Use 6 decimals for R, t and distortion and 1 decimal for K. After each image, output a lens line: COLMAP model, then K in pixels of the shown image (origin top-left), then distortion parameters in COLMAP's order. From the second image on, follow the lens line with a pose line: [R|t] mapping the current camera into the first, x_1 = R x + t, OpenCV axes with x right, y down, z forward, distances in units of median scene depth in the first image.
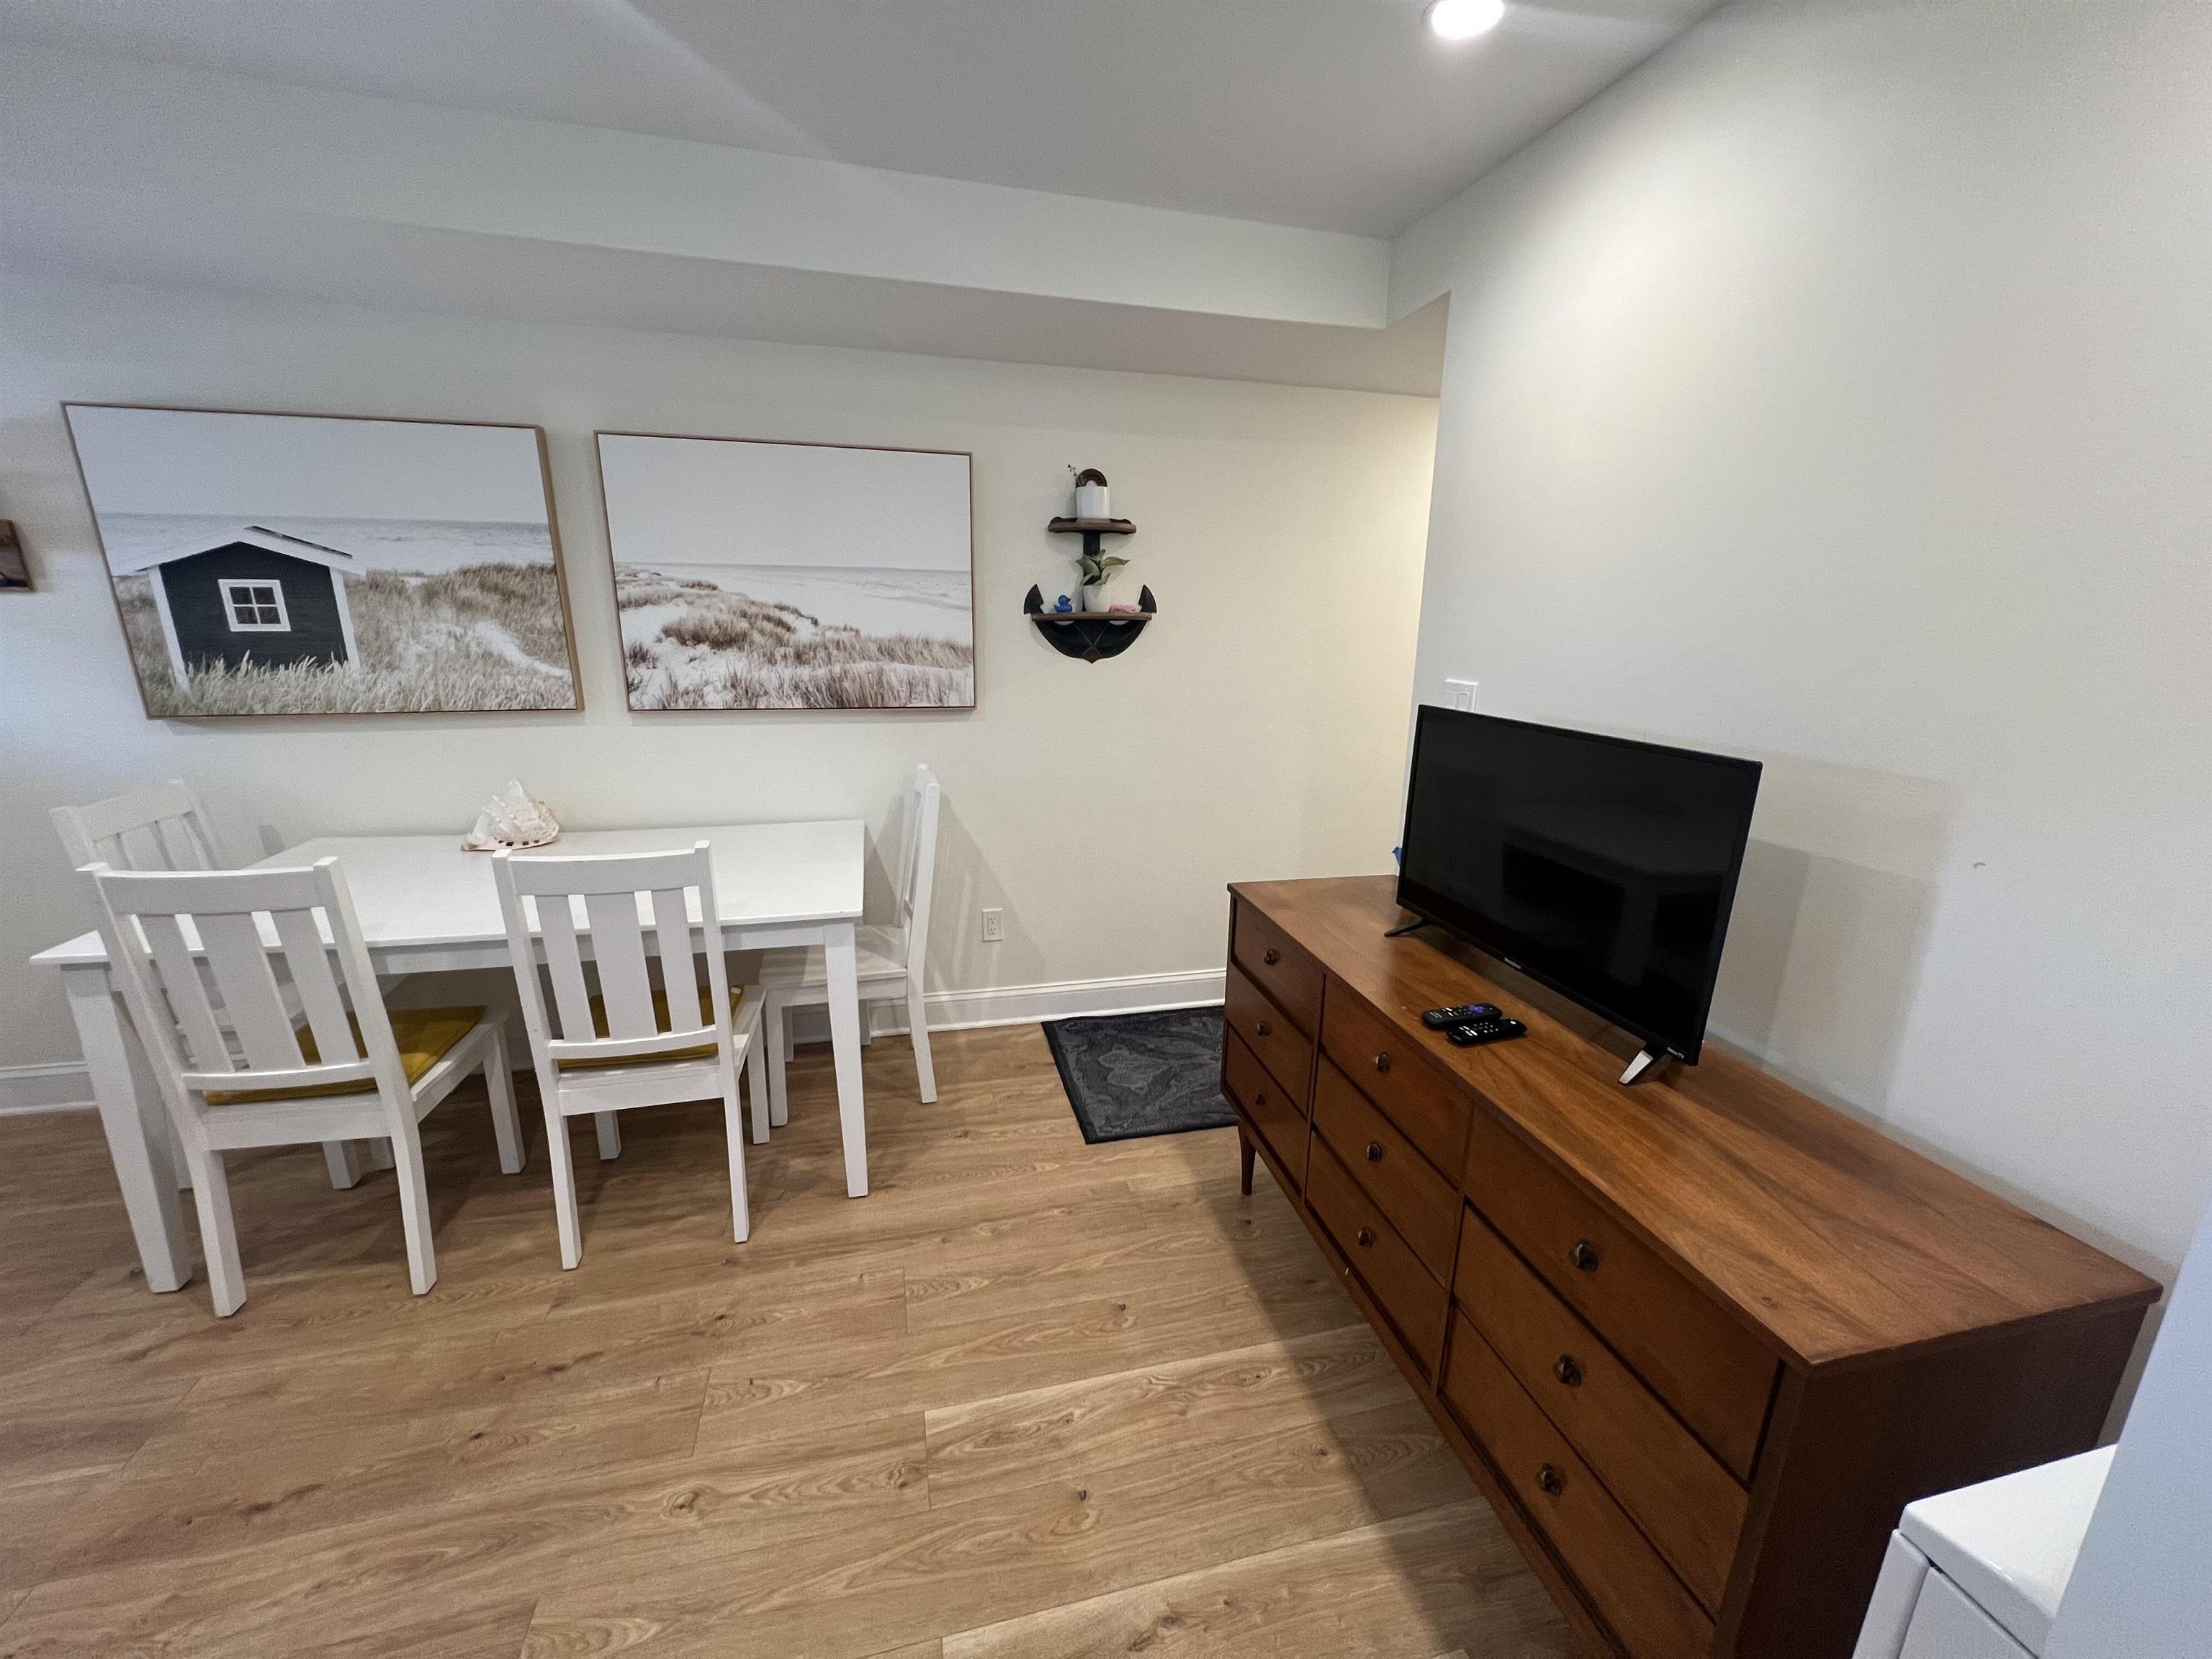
lens RADIAL K [[882.5, 0, 1111.2], [0, 882.5, 845.5], [0, 0, 1]] dist [0.000606, 0.000119]
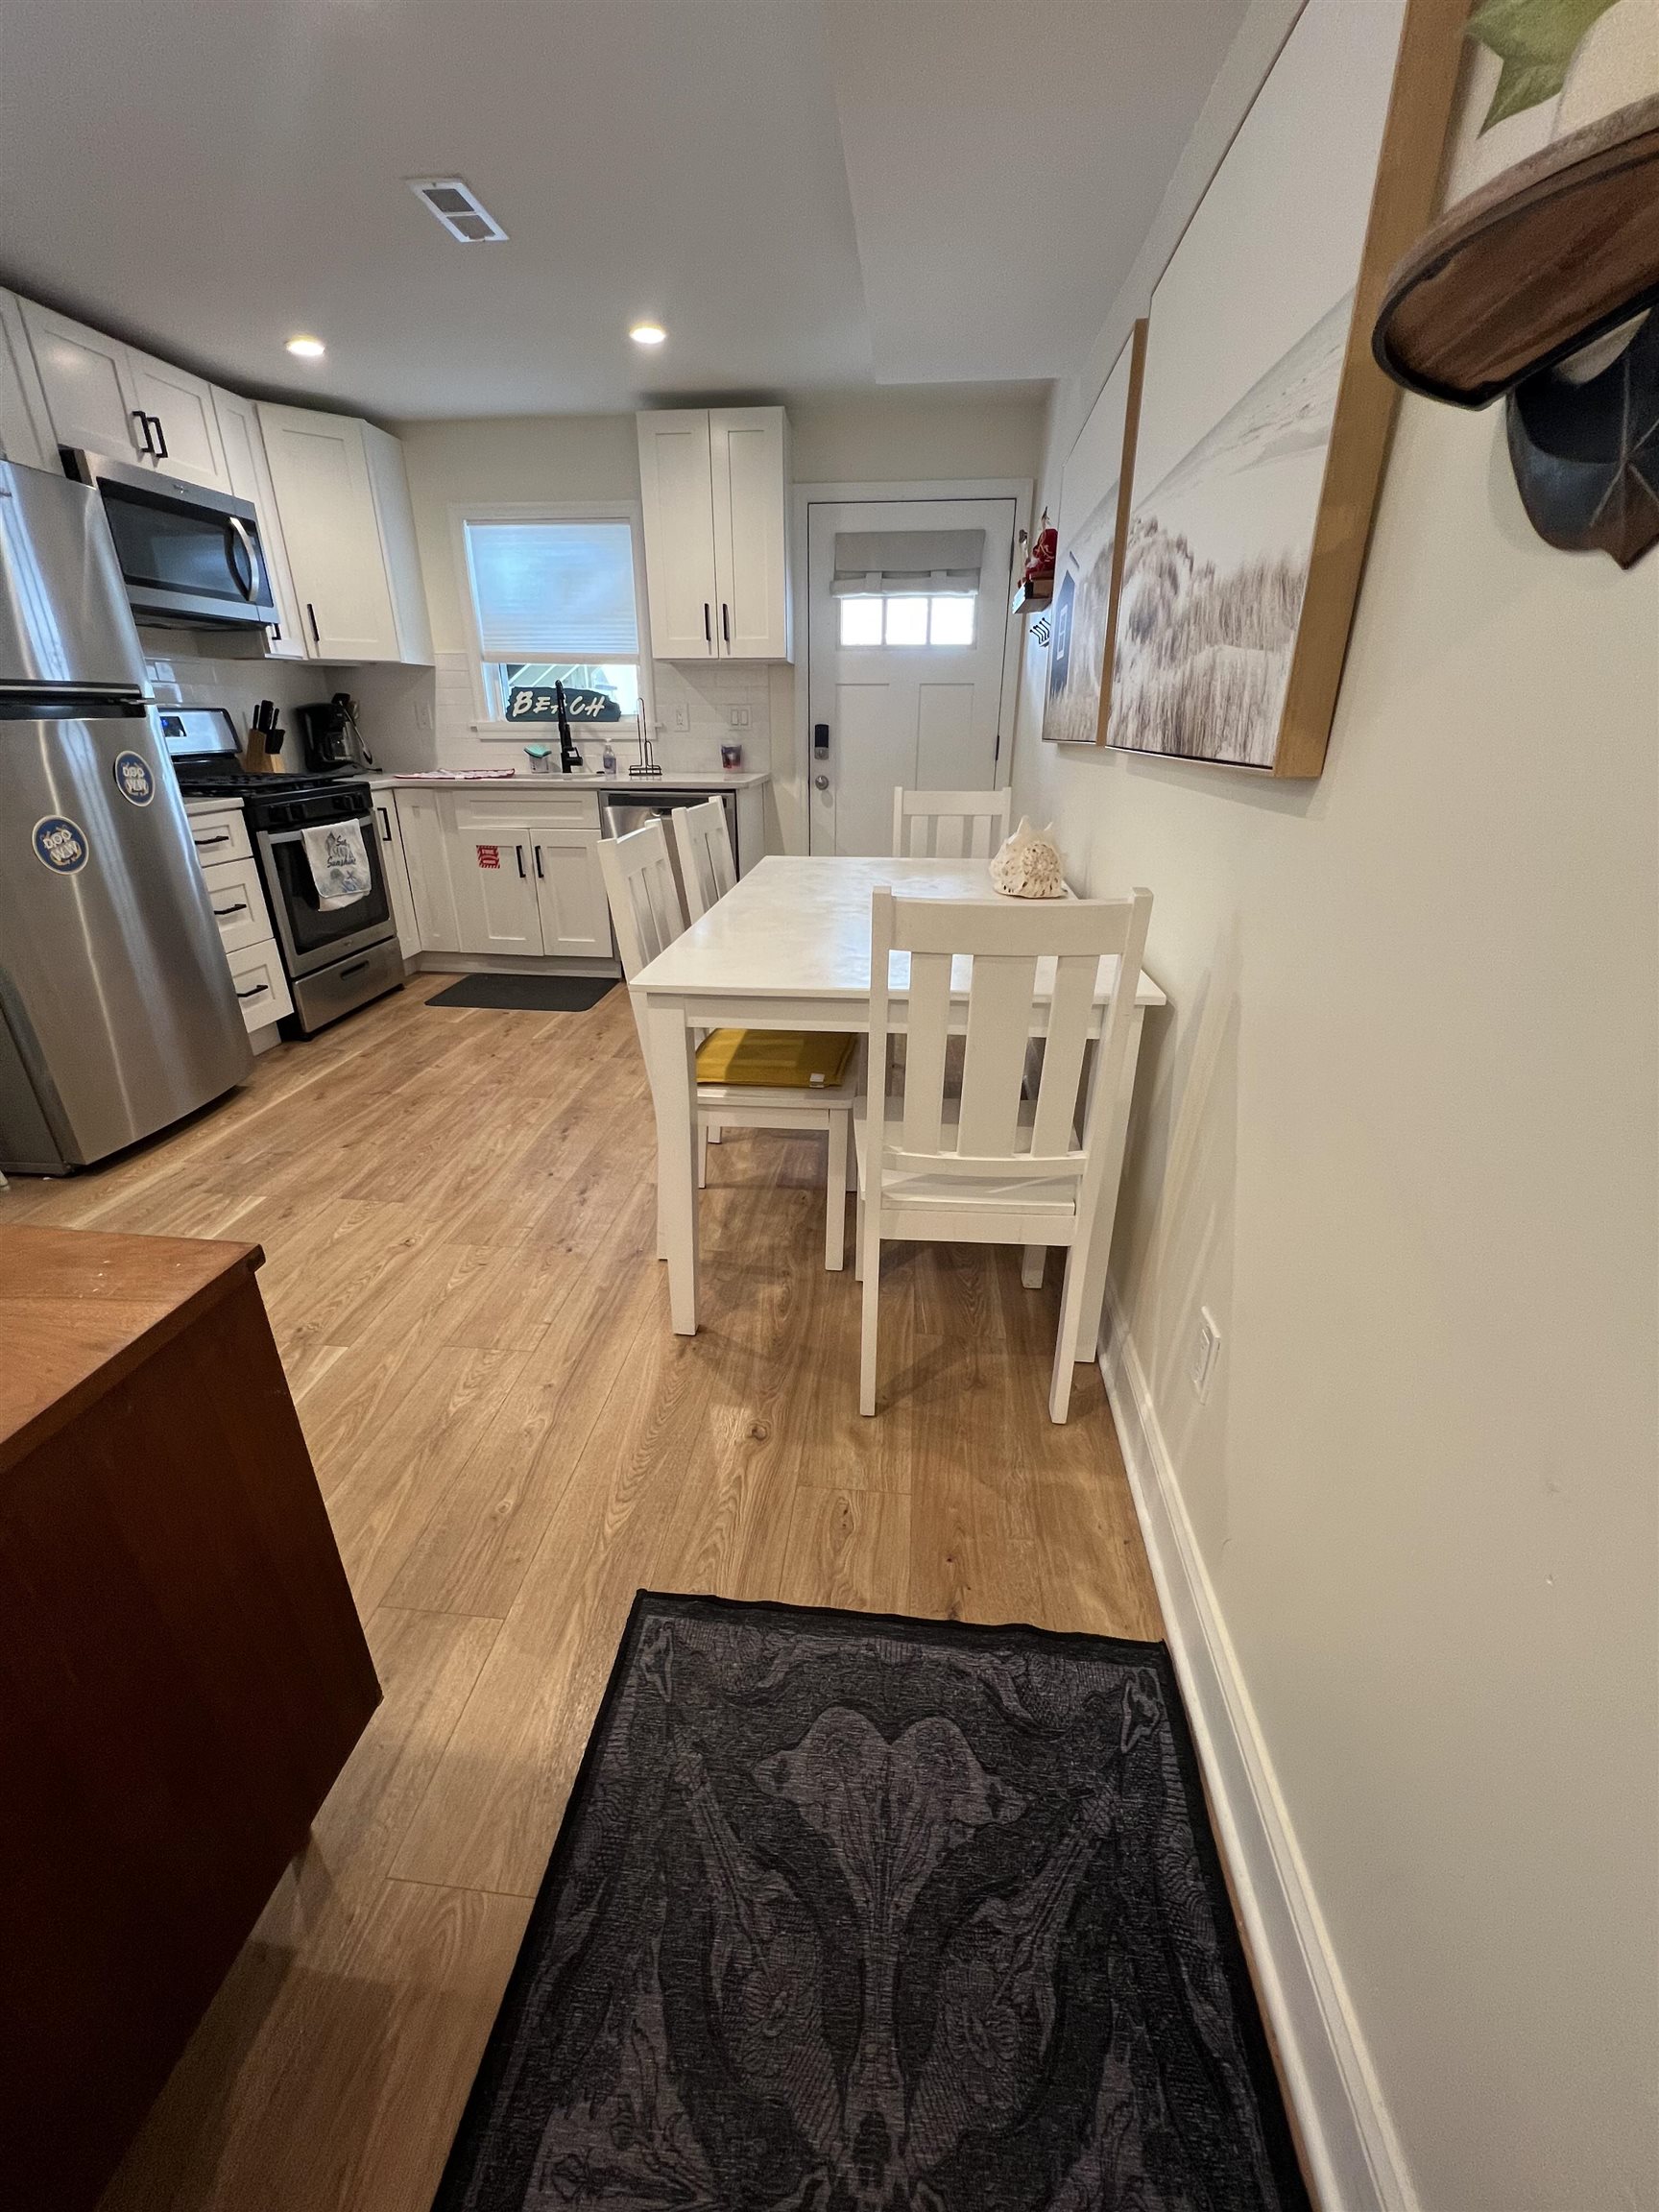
lens RADIAL K [[891.4, 0, 819.4], [0, 891.4, 1106.1], [0, 0, 1]] dist [-0.000669, 0.000646]
pose [[-0.348554, 0.356365, -0.866899, 0.345722], [-0.245439, 0.857925, 0.451359, -0.211575], [0.904583, 0.370094, -0.211568, 1.287942]]
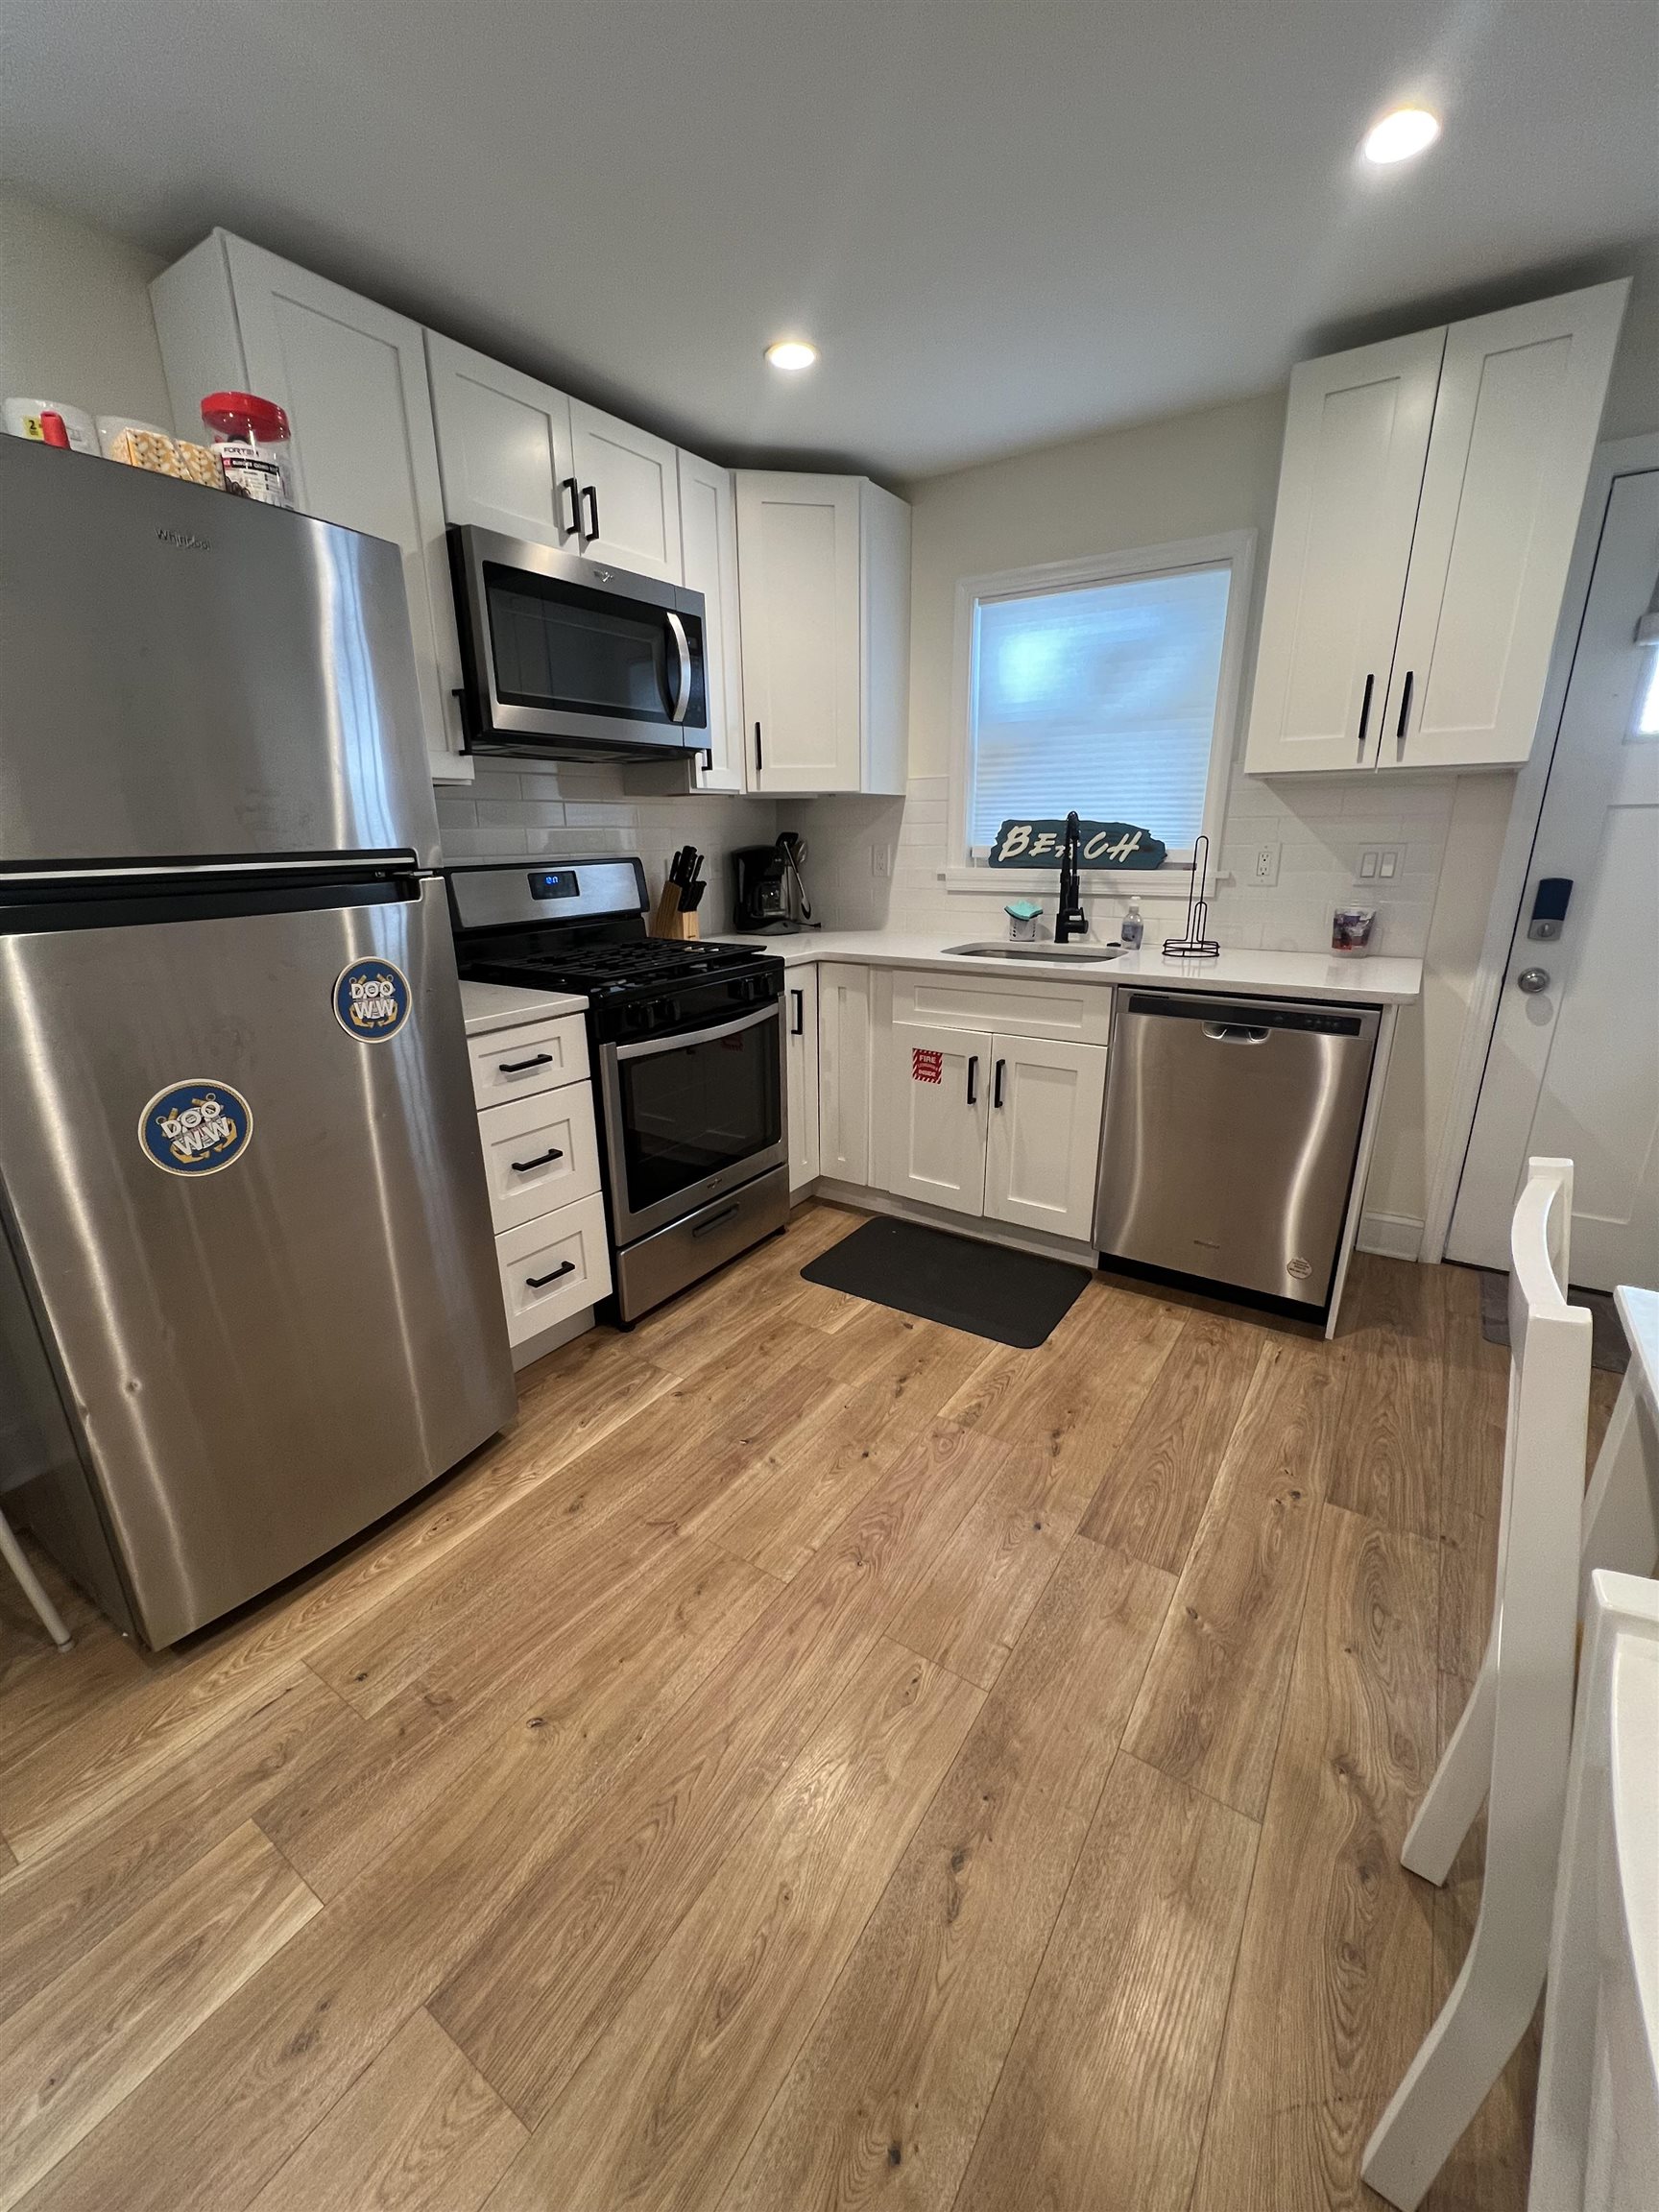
lens RADIAL K [[891.4, 0, 819.4], [0, 891.4, 1106.1], [0, 0, 1]] dist [-0.000669, 0.000646]
pose [[-0.749043, 0.183361, -0.636642, -0.323250], [-0.172500, 0.873818, 0.454627, -0.137900], [0.639670, 0.450356, -0.622898, 0.759514]]
